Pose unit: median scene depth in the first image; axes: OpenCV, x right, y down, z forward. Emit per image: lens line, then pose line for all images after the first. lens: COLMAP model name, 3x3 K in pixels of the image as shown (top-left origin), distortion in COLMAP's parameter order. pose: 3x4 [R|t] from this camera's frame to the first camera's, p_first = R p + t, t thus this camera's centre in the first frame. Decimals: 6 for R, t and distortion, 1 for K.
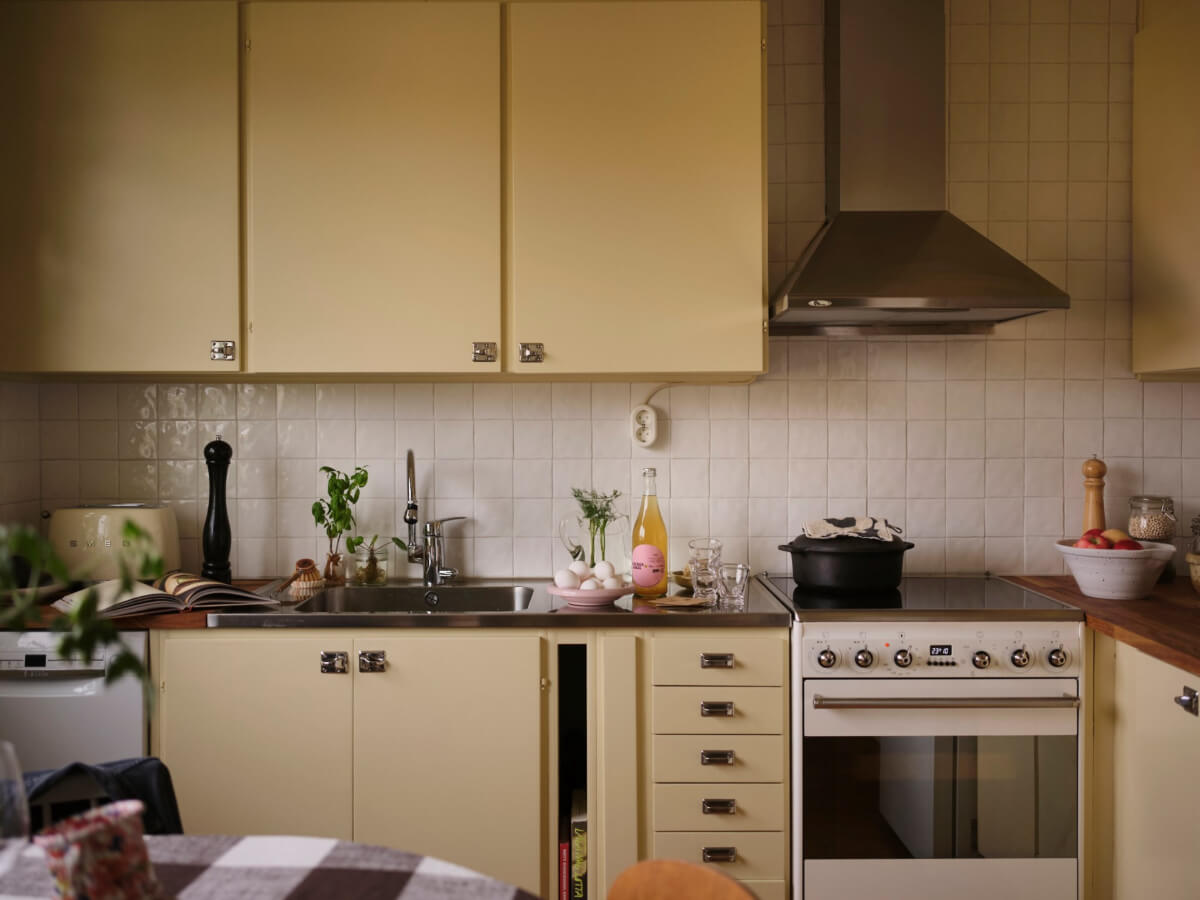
lens RADIAL K [[1242.9, 0, 599.8], [0, 1242.9, 417.2], [0, 0, 1]] dist [0.012431, -0.017417]
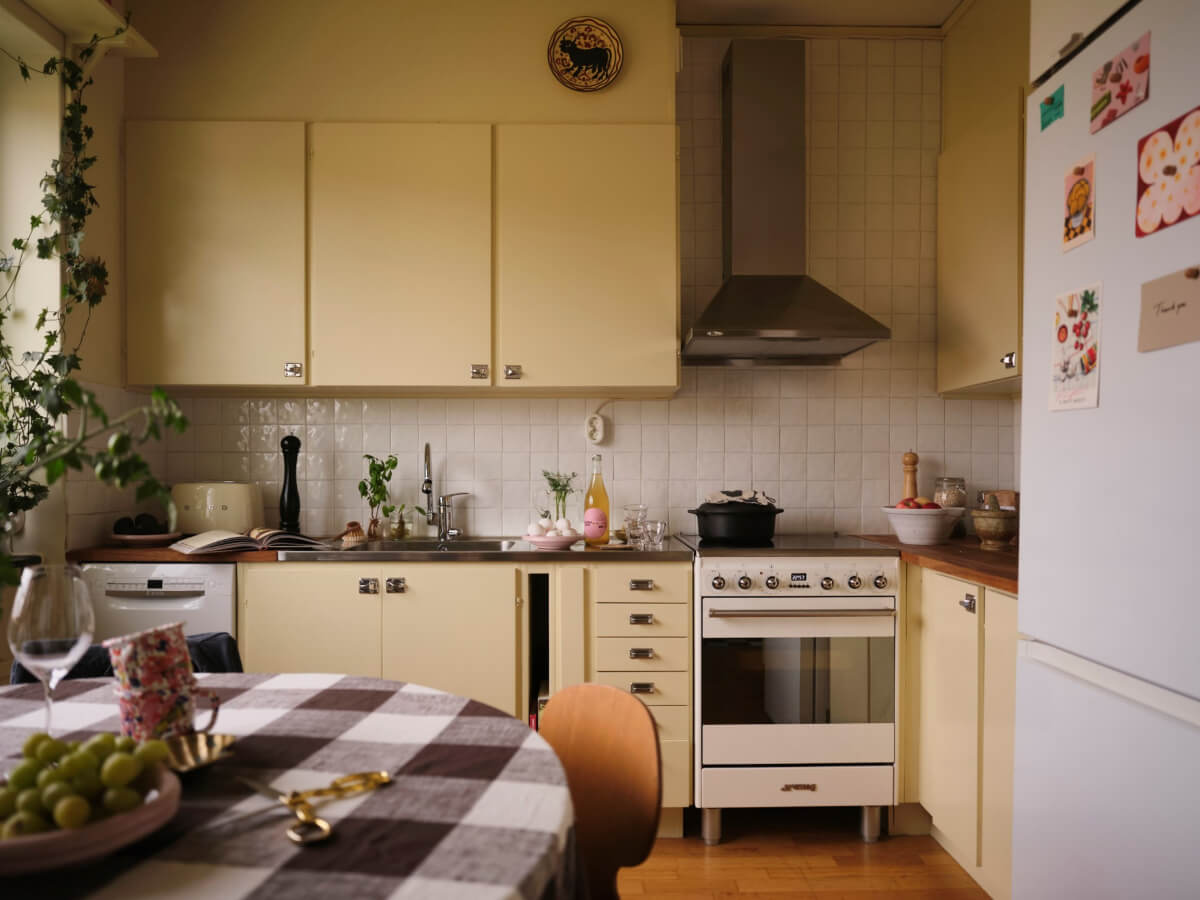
lens RADIAL K [[862.3, 0, 600.4], [0, 862.3, 467.0], [0, 0, 1]] dist [-0.006264, -0.003624]
pose [[0.999879, 0.001656, 0.015492, 0.030055], [-0.001610, 0.999994, -0.003002, 0.059911], [-0.015497, 0.002977, 0.999875, 0.021159]]
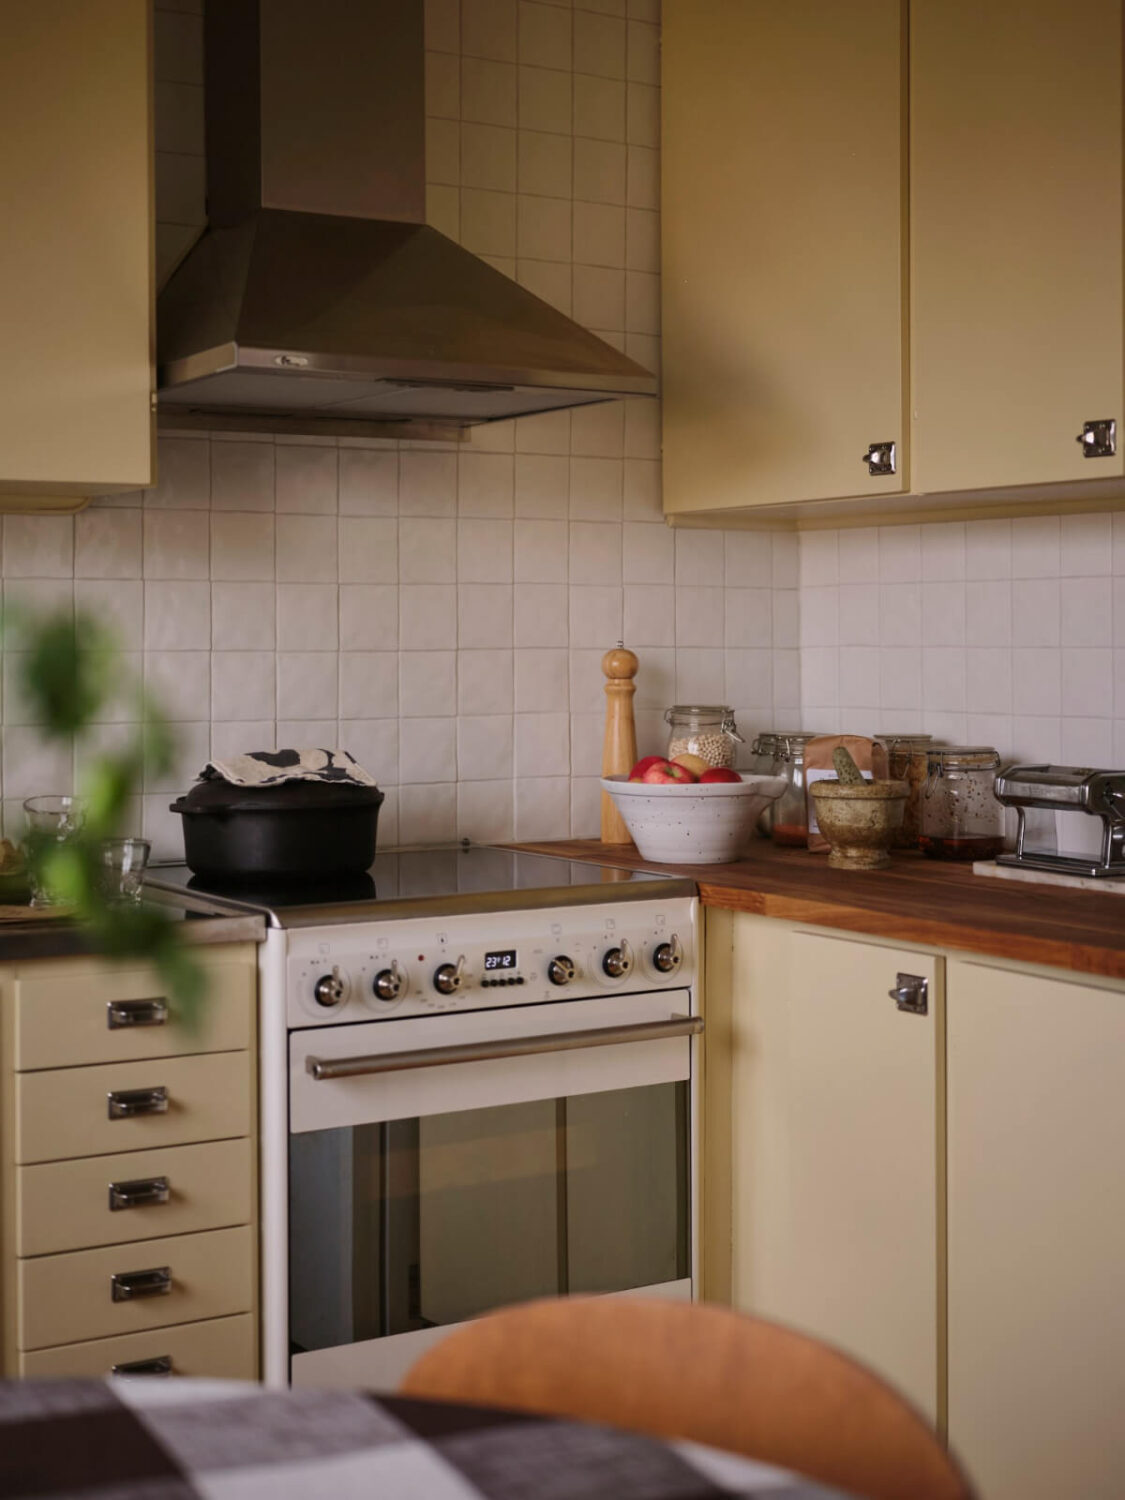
lens RADIAL K [[2201.8, 0, 561.5], [0, 2201.8, 622.2], [0, 0, 1]] dist [0.000851, -0.006723]
pose [[0.850003, 0.002684, 0.526770, -0.229893], [0.002315, 0.999958, -0.008830, 0.033299], [-0.526772, 0.008724, 0.849962, 0.087758]]
